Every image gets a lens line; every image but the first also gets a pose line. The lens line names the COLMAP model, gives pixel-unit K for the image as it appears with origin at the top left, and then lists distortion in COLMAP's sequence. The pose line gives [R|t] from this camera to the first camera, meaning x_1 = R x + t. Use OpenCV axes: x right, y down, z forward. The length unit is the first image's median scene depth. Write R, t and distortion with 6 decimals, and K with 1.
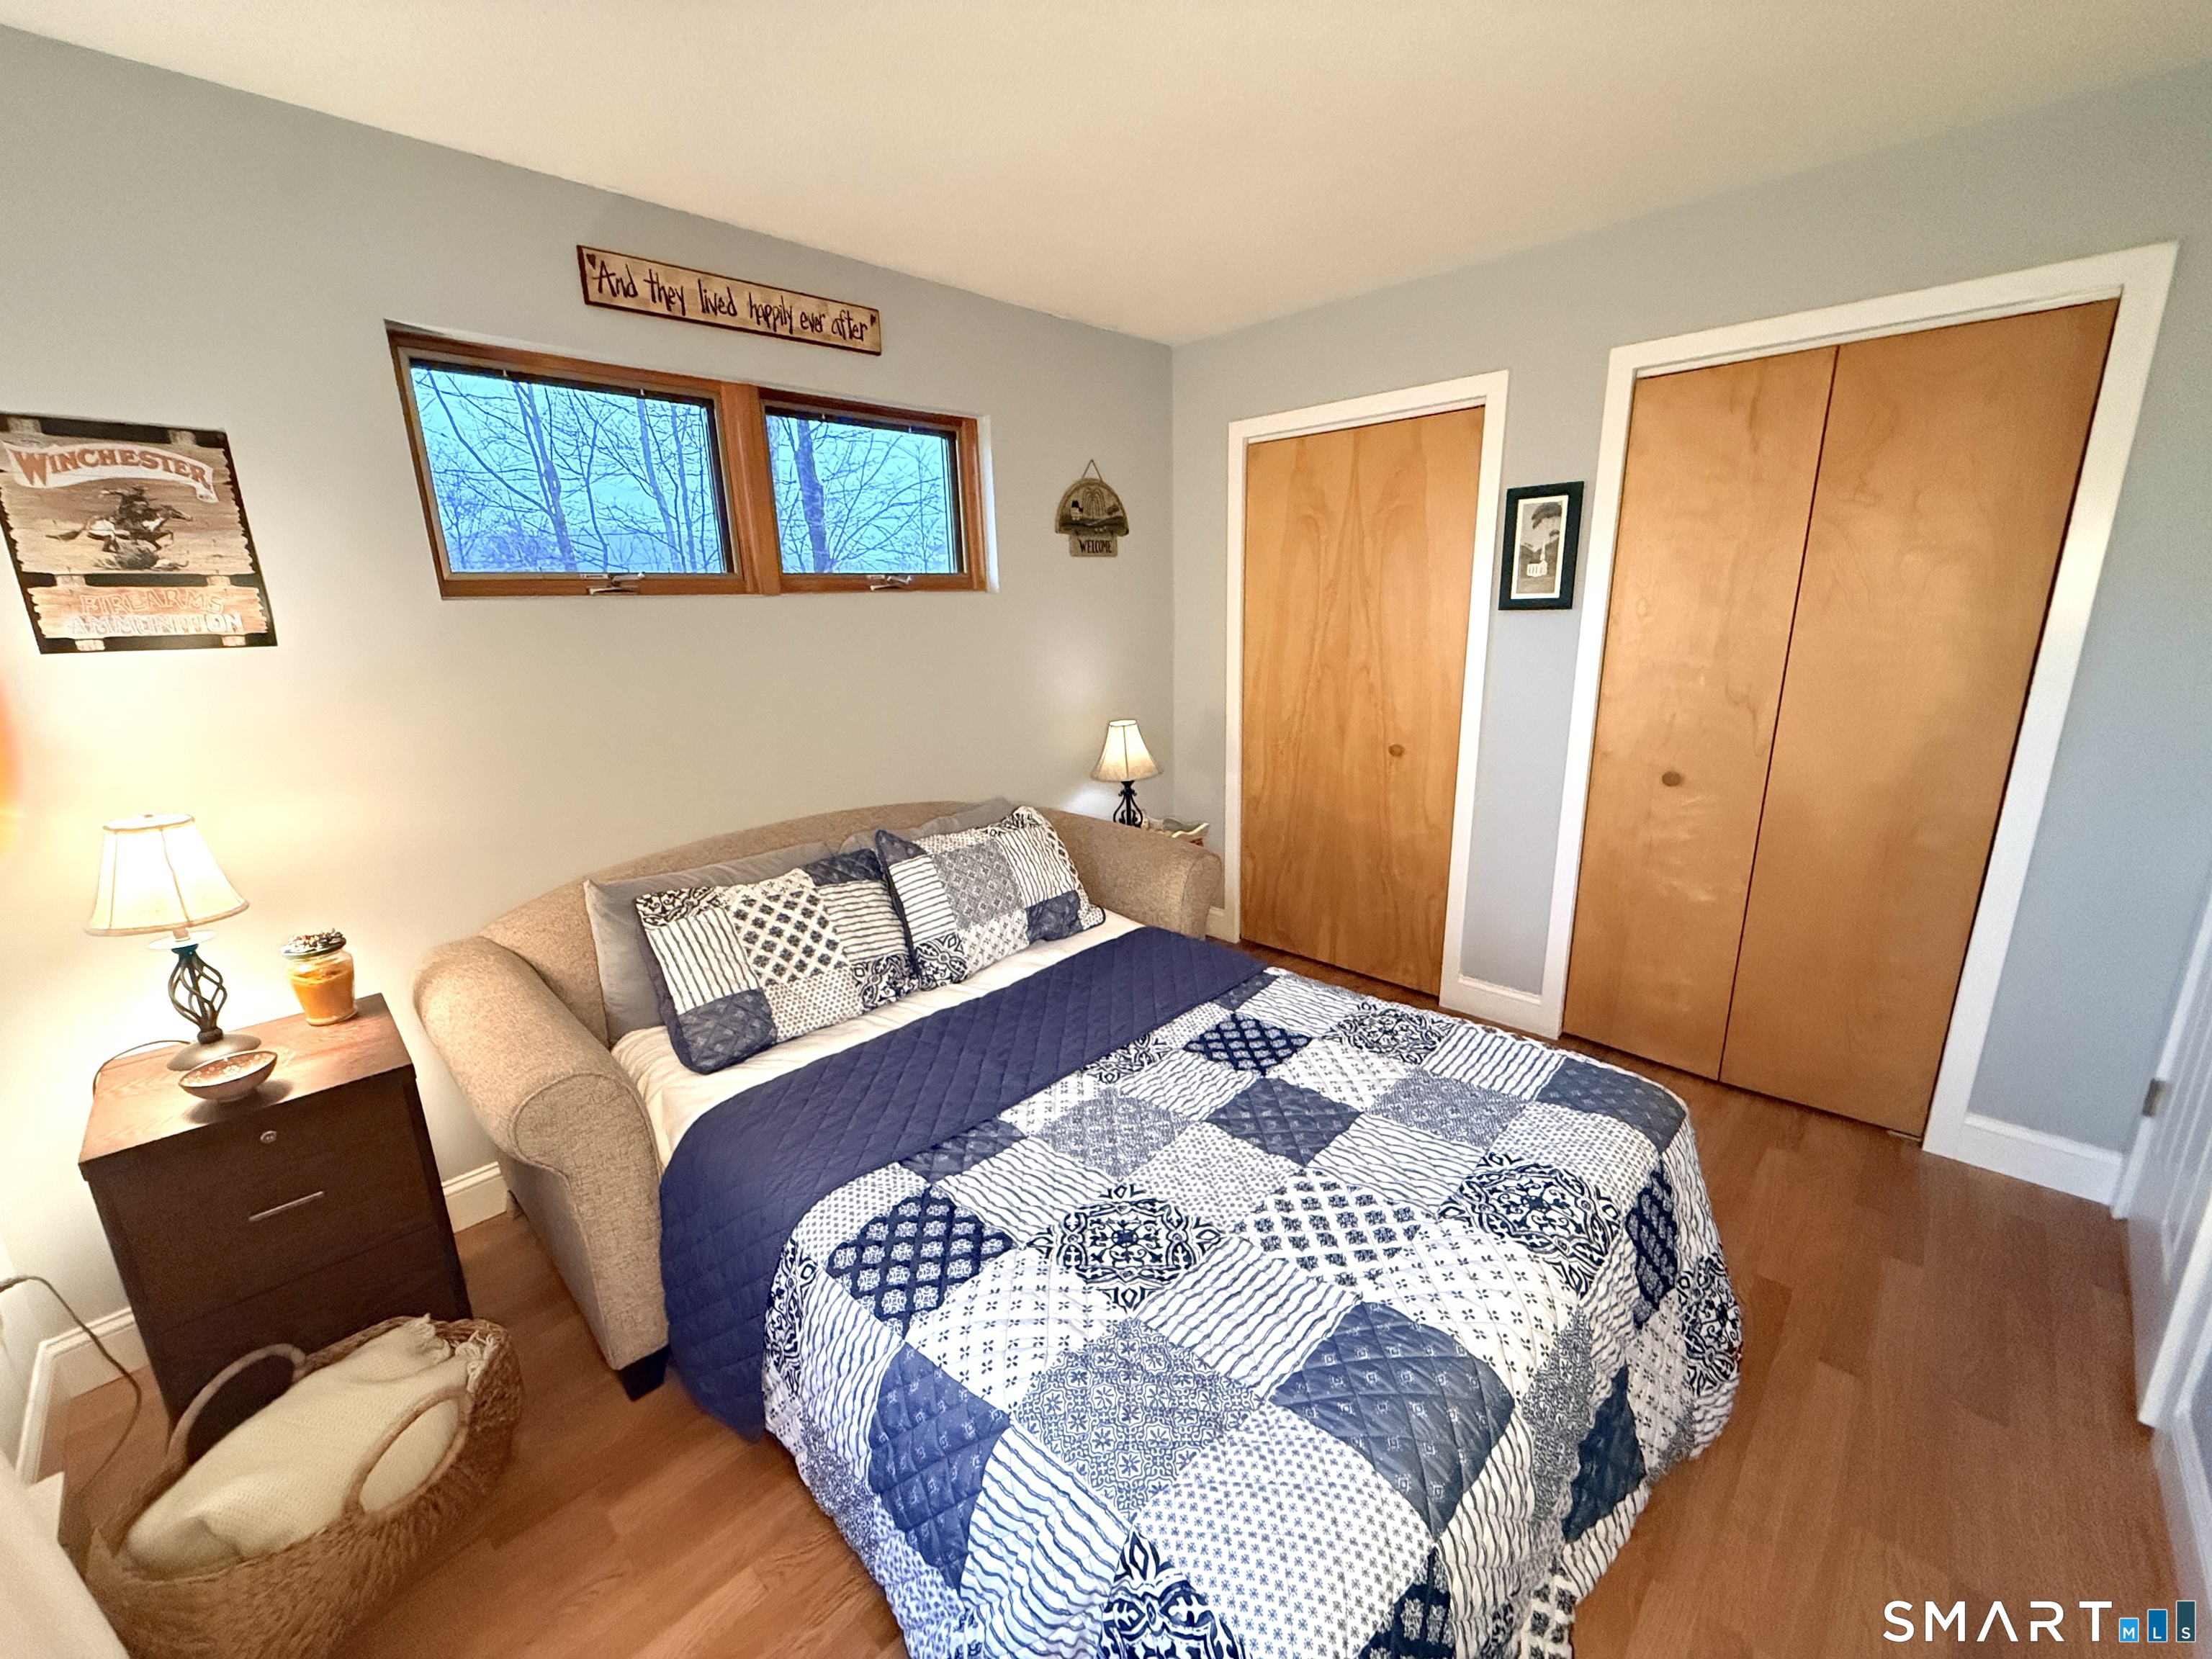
lens RADIAL K [[882.3, 0, 1099.4], [0, 882.3, 824.1], [0, 0, 1]] dist [0.001027, 0.000408]
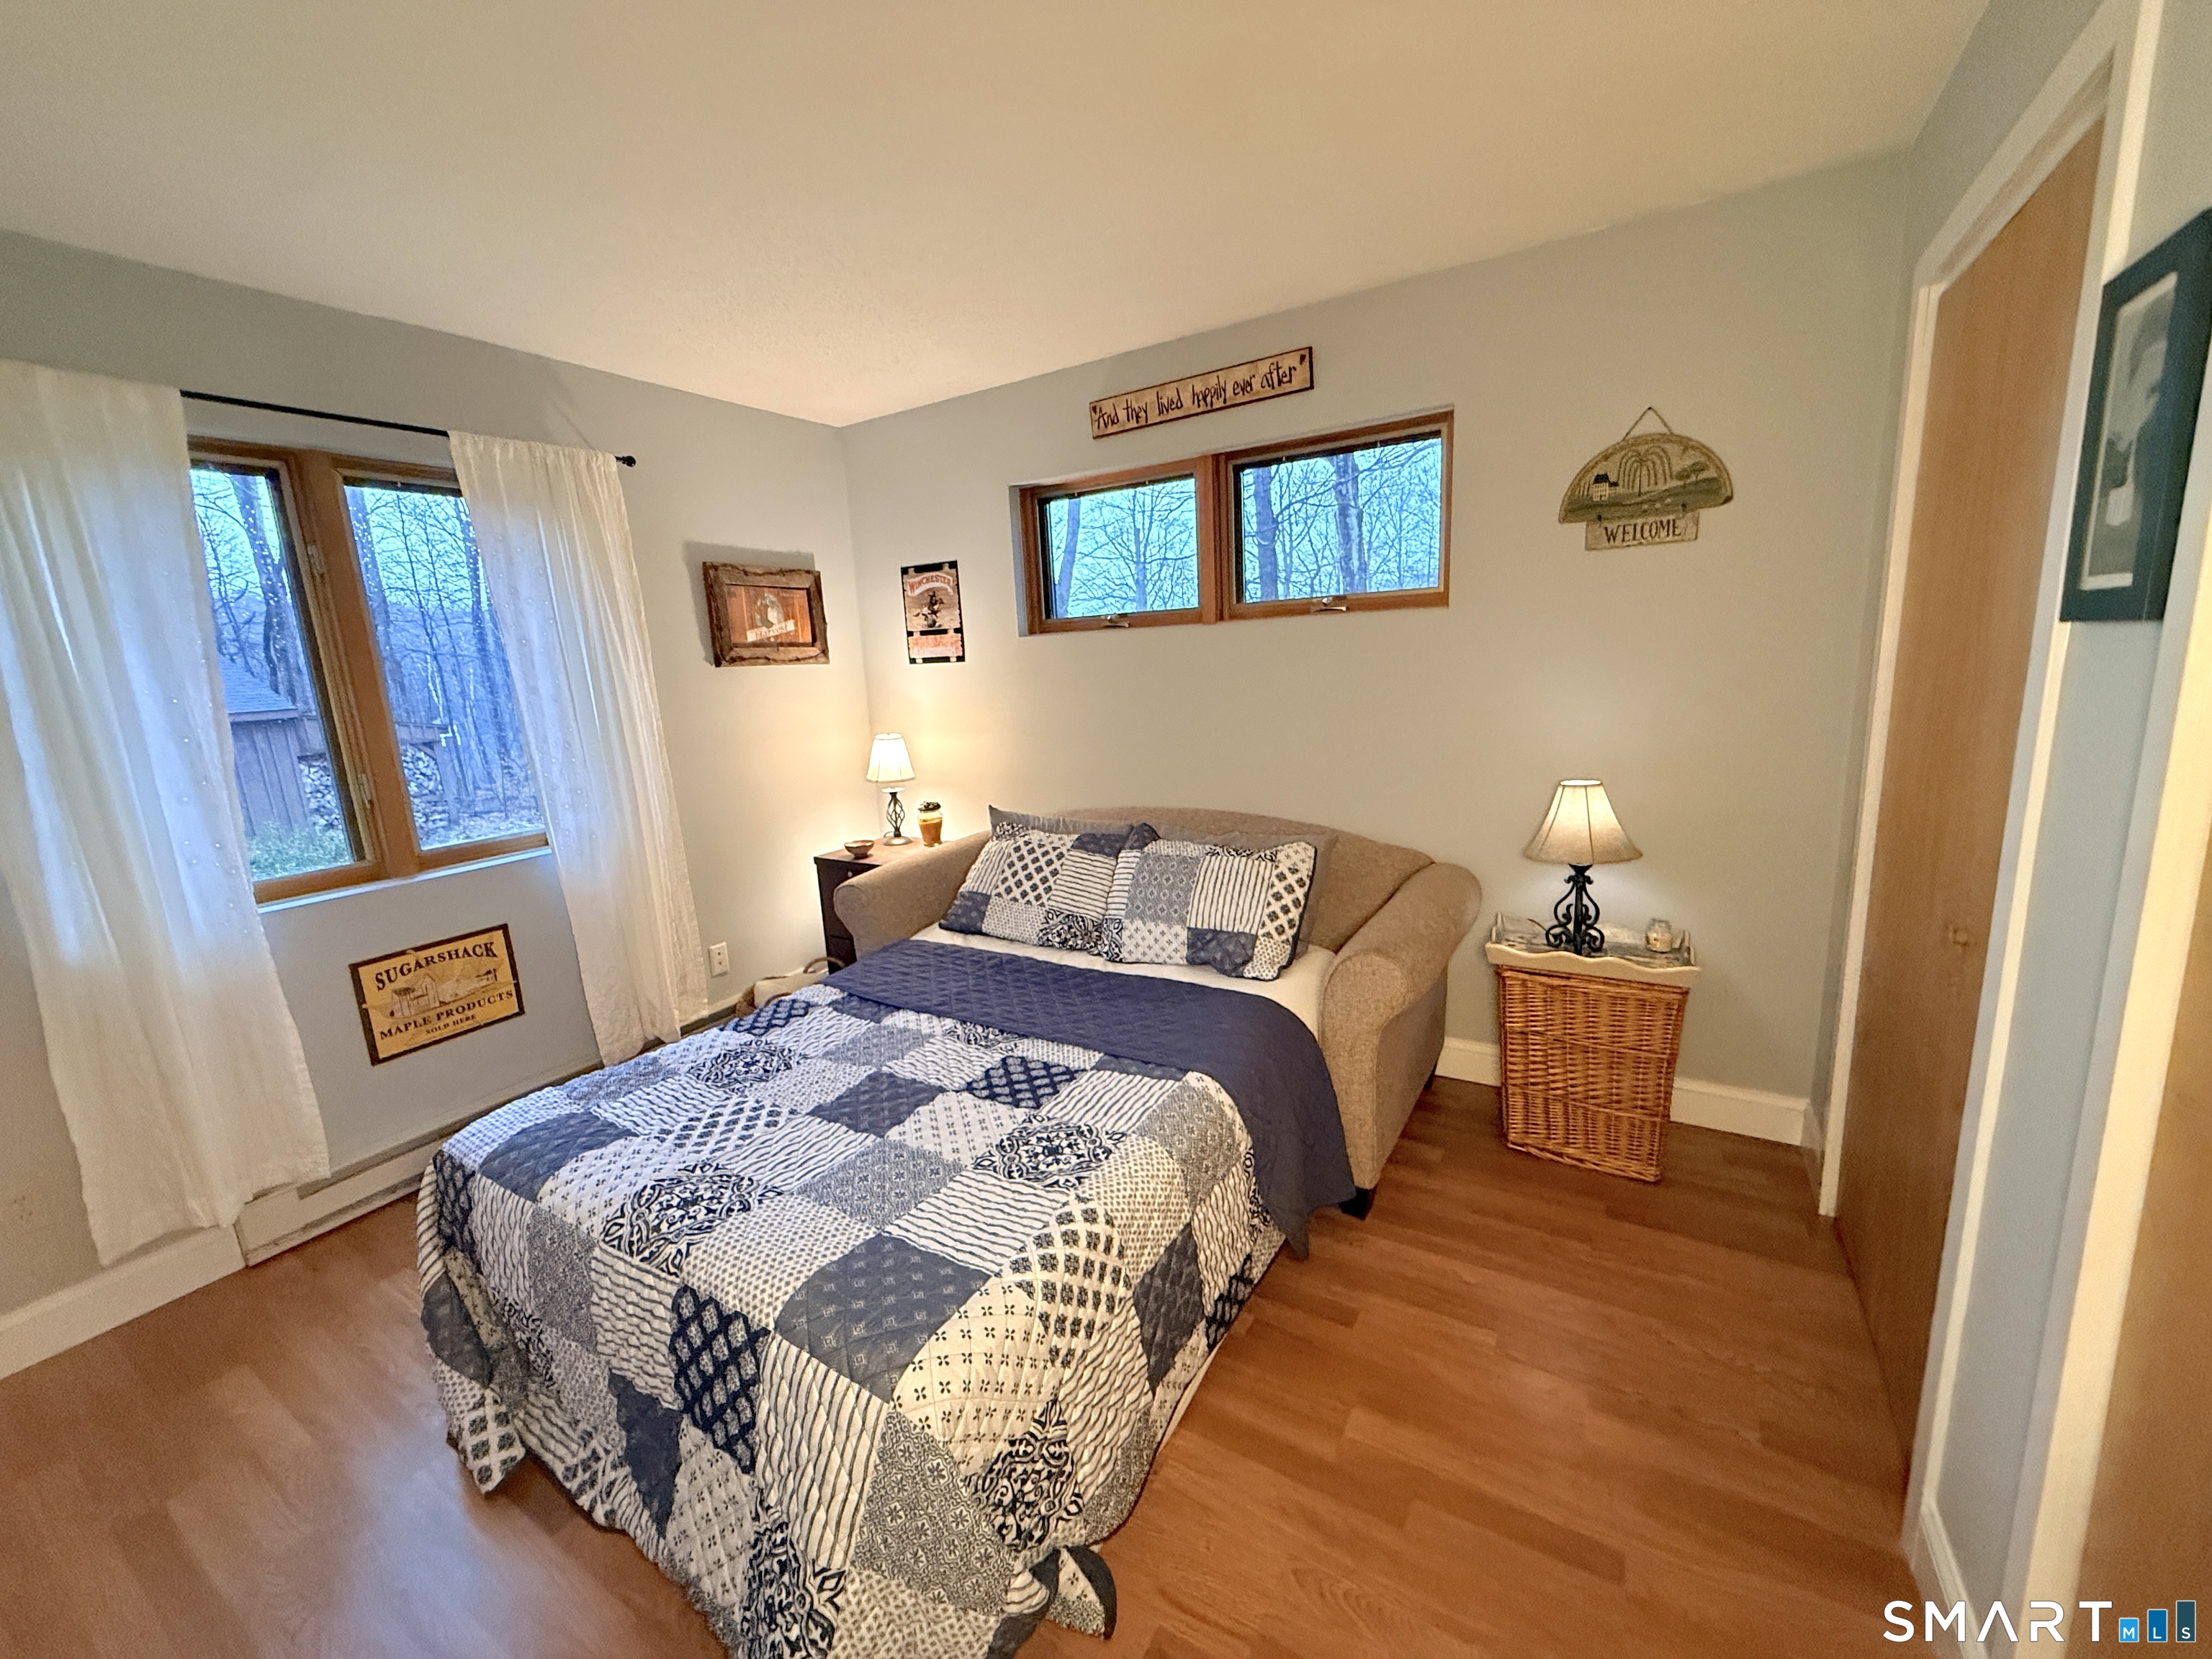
lens RADIAL K [[882.3, 0, 1098.3], [0, 882.3, 822.6], [0, 0, 1]] dist [0.001027, 0.000408]
pose [[0.221818, 0.200138, -0.954328, 0.967929], [-0.190834, 0.968693, 0.158794, -0.188966], [0.956232, 0.146894, 0.253067, 0.702119]]
